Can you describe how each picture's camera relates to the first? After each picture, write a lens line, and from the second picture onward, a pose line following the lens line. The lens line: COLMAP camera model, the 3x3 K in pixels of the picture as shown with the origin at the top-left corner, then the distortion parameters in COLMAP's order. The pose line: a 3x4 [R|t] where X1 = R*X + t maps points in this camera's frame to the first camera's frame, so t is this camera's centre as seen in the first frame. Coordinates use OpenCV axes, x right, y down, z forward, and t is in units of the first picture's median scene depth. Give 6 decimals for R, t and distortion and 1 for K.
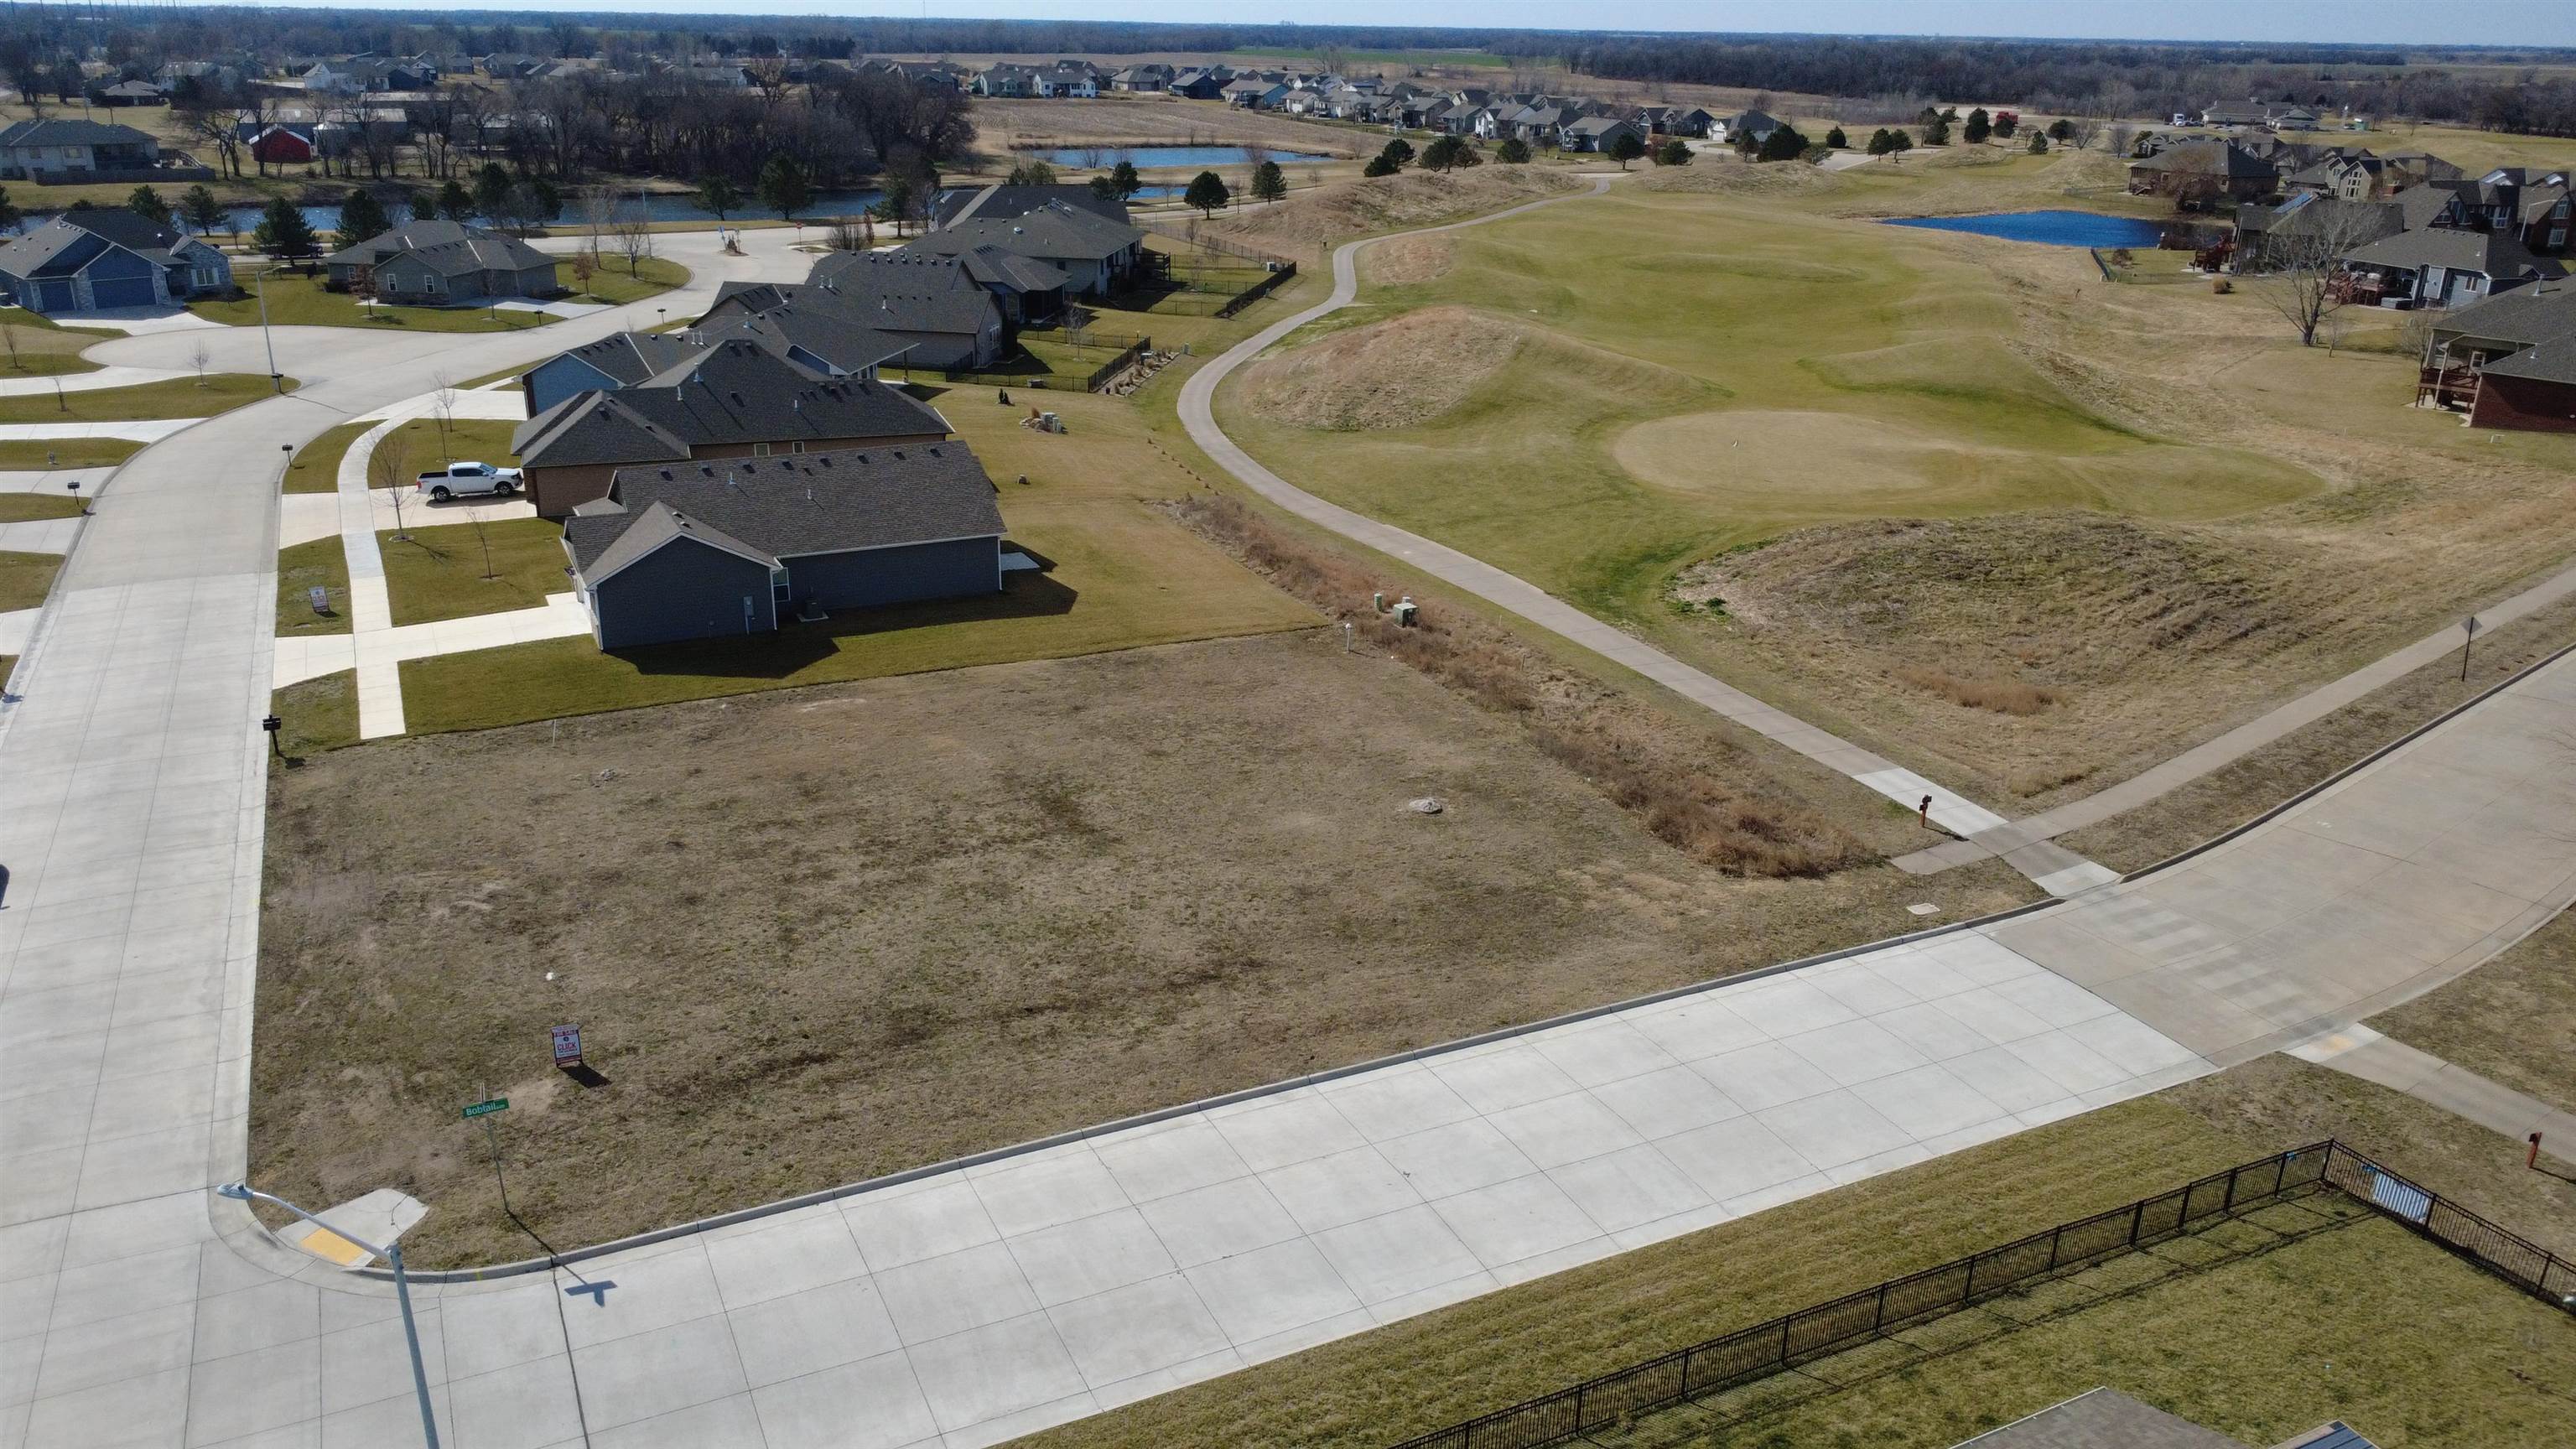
lens RADIAL K [[1878.0, 0, 1288.0], [0, 1878.0, 724.5], [0, 0, 1]] dist [-0.000401, -0.005029]
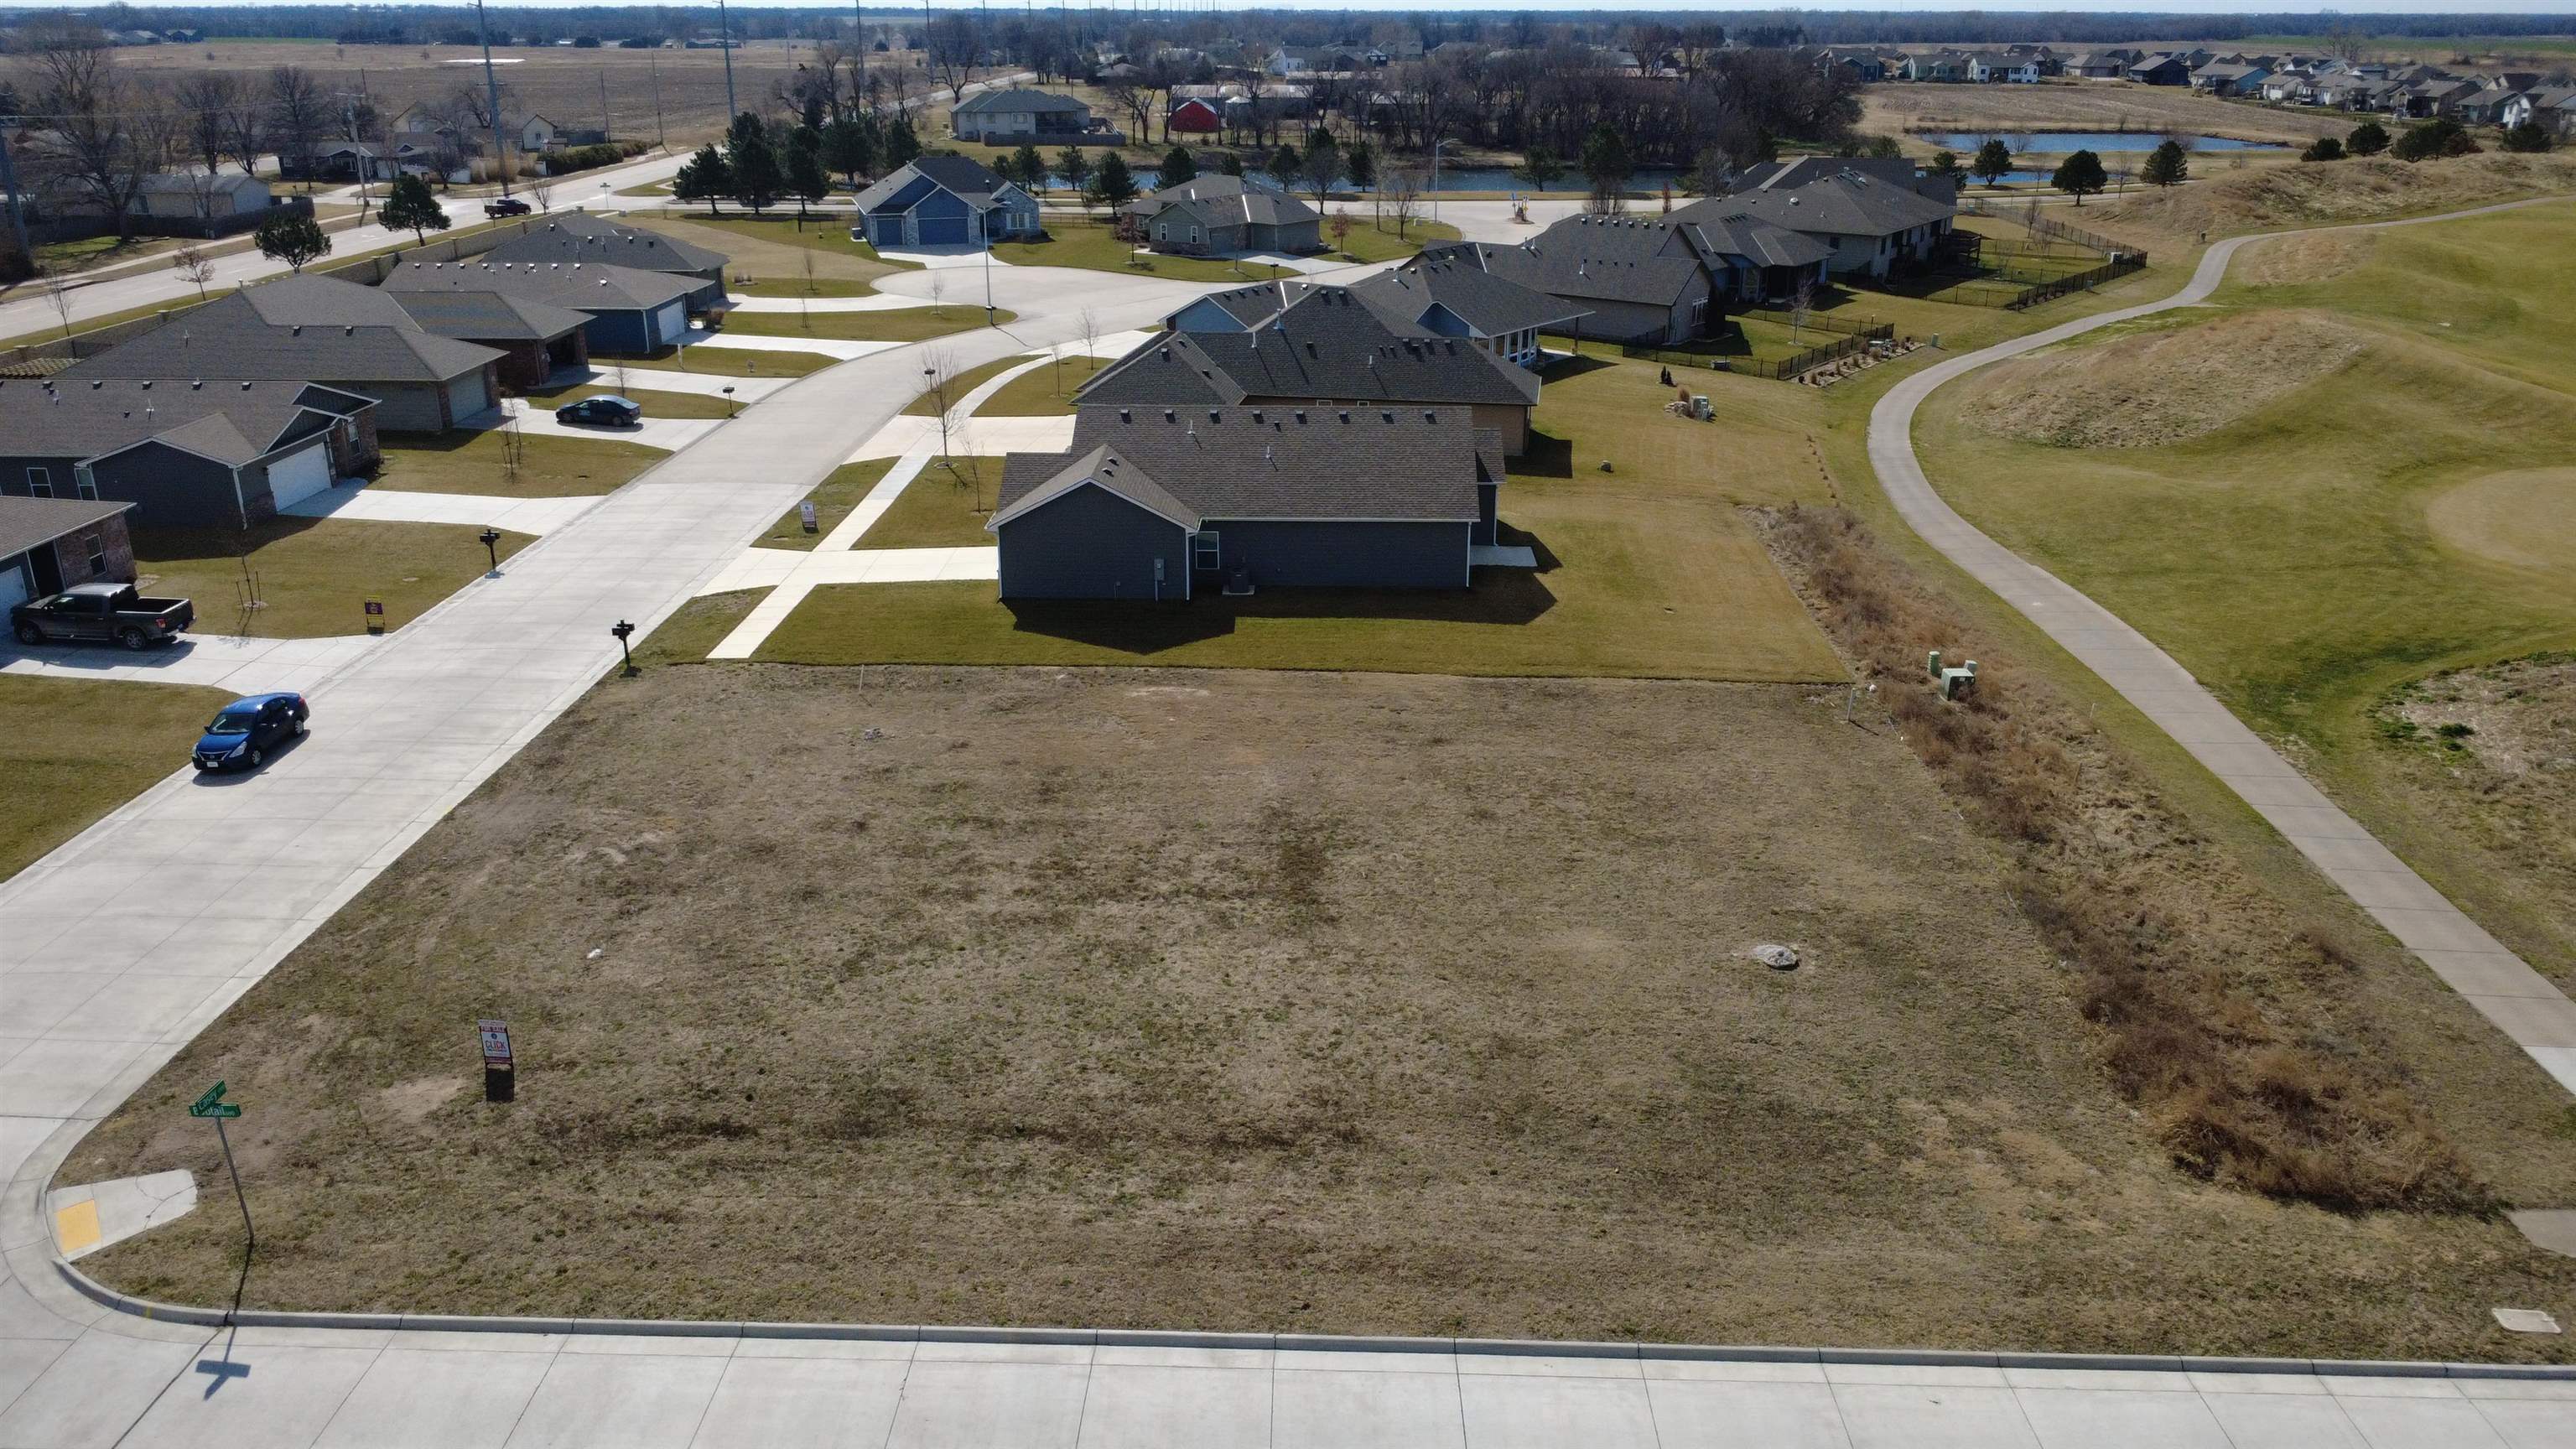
lens RADIAL K [[1878.0, 0, 1288.0], [0, 1878.0, 724.5], [0, 0, 1]] dist [-0.000401, -0.005029]
pose [[0.886992, 0.149772, -0.436823, 0.150684], [-0.148977, 0.988174, 0.036307, -0.029413], [0.437095, 0.032873, 0.898815, 0.213675]]
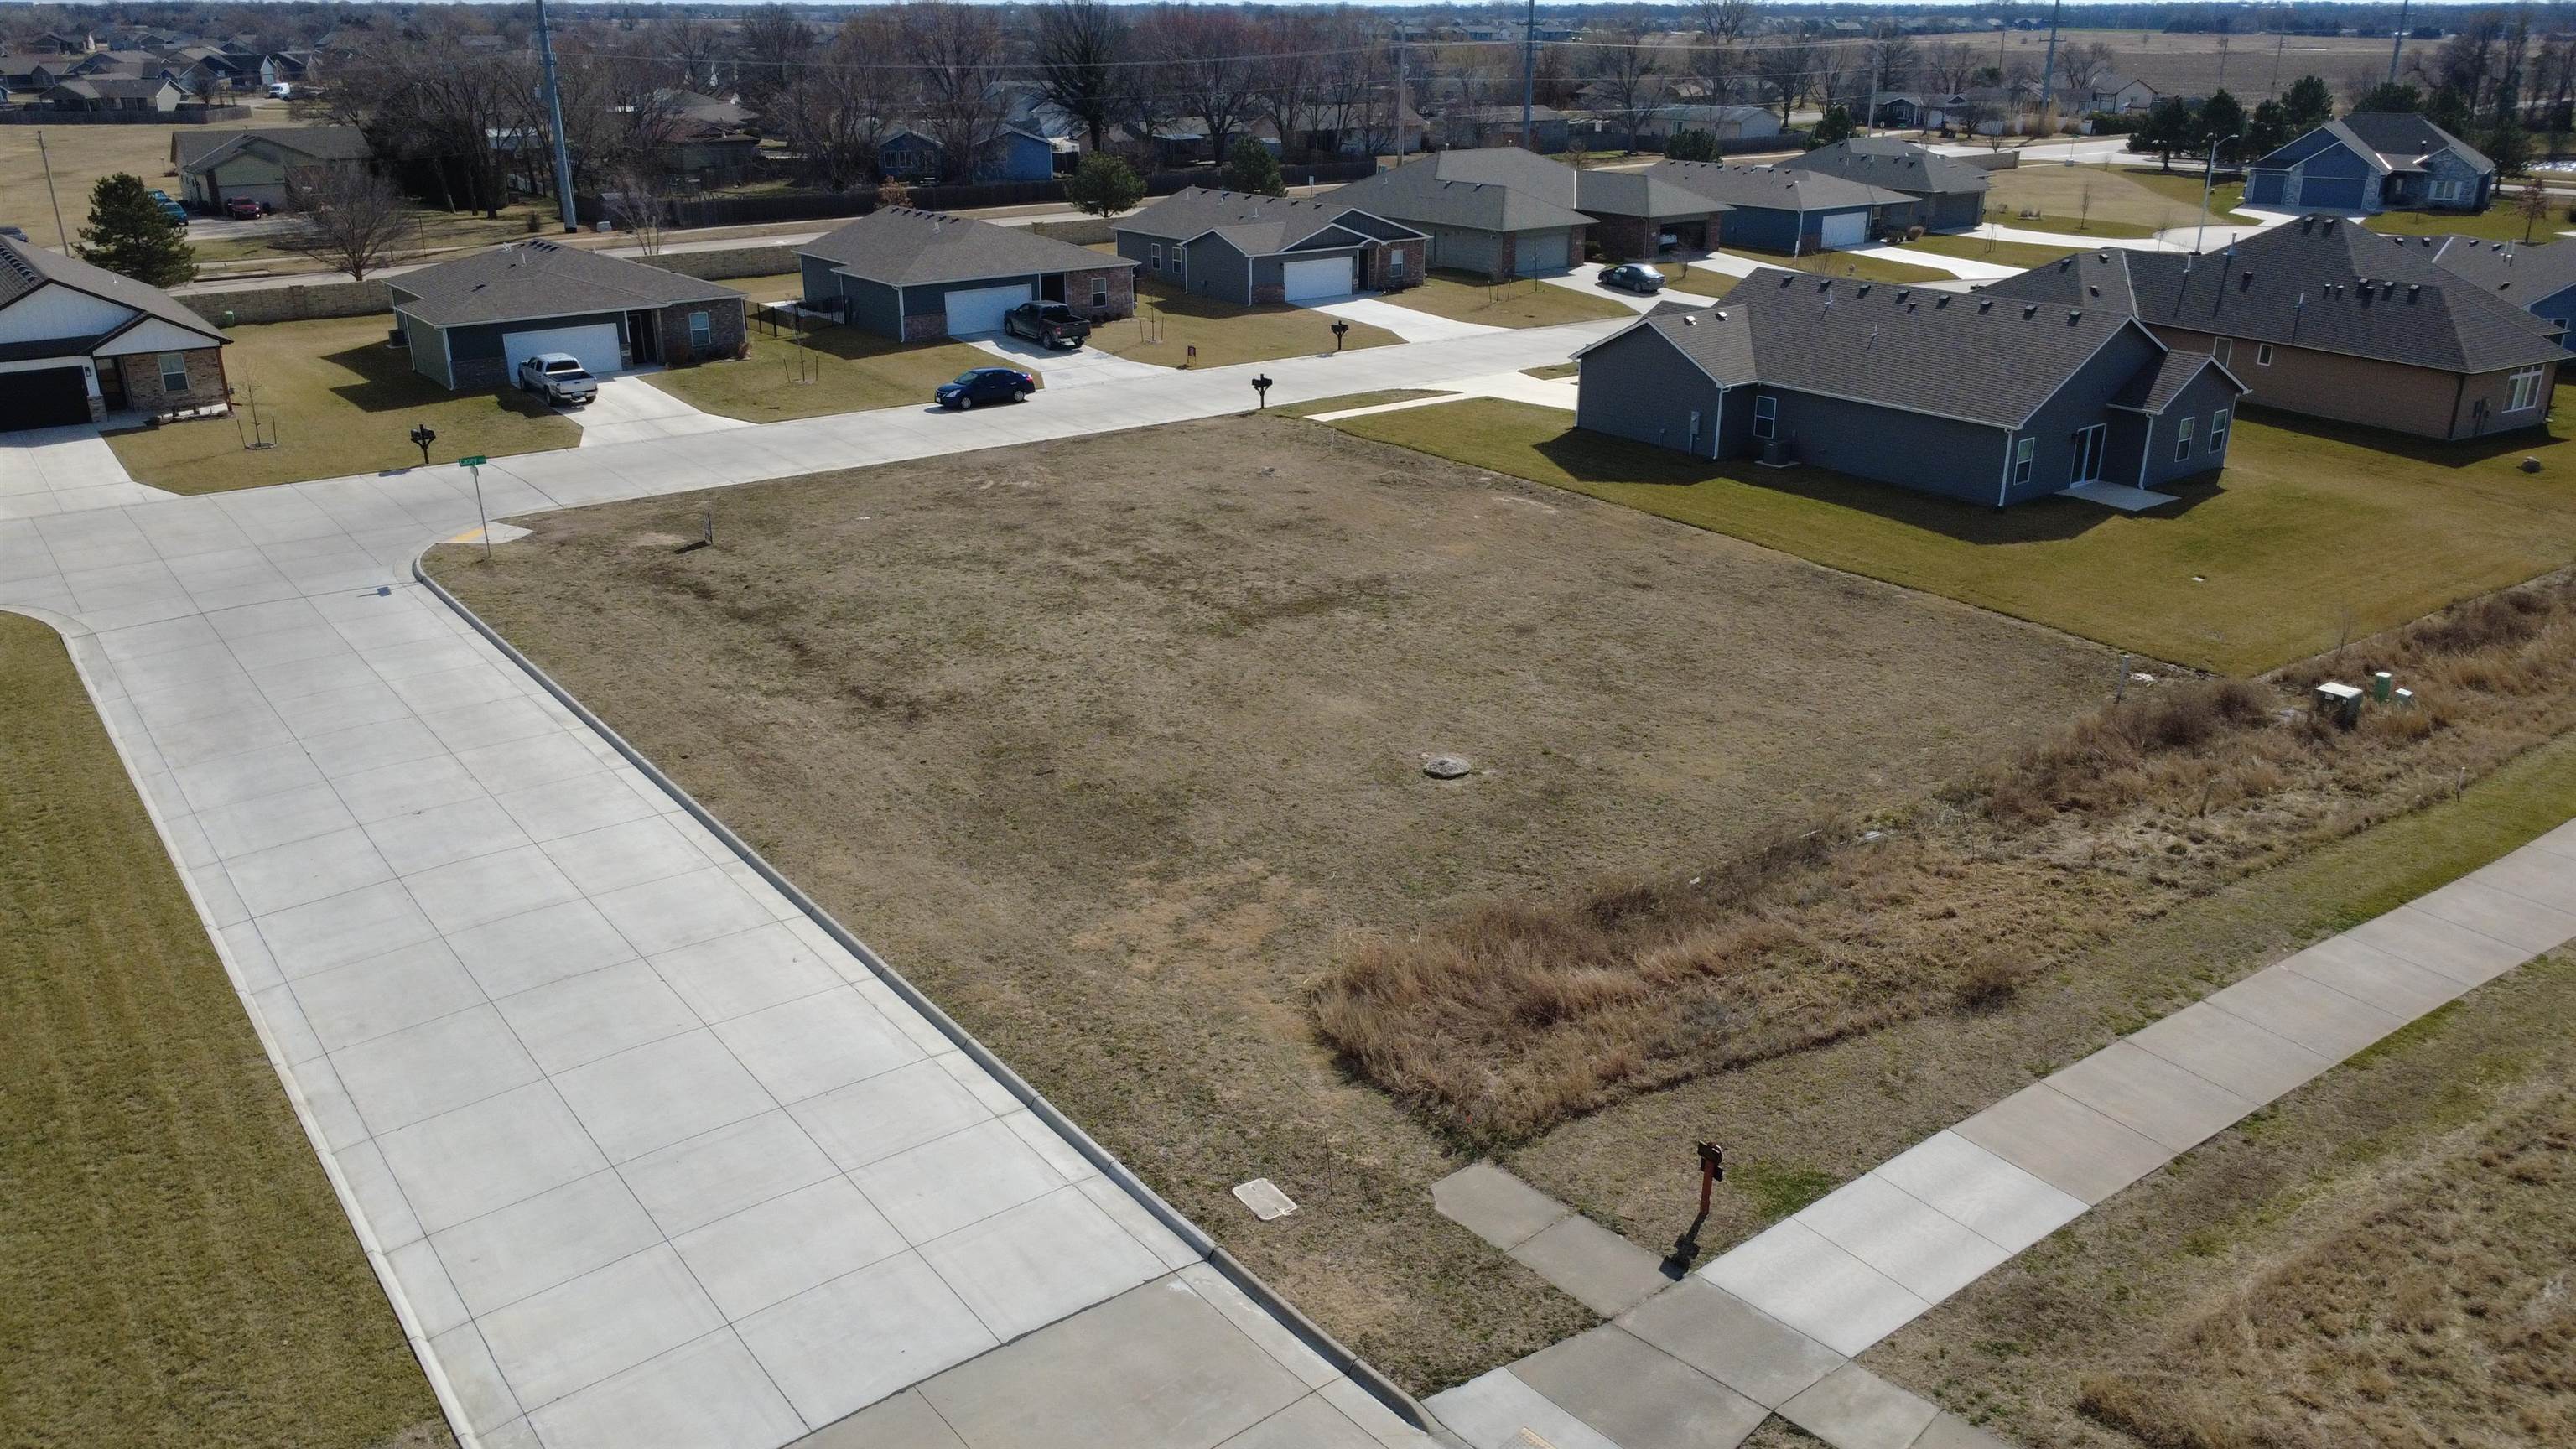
lens RADIAL K [[1878.0, 0, 1288.0], [0, 1878.0, 724.5], [0, 0, 1]] dist [-0.000401, -0.005029]
pose [[0.199407, 0.333233, -0.921516, 0.485266], [-0.338816, 0.905848, 0.254251, -0.086096], [0.919478, 0.261526, 0.293537, 0.555517]]
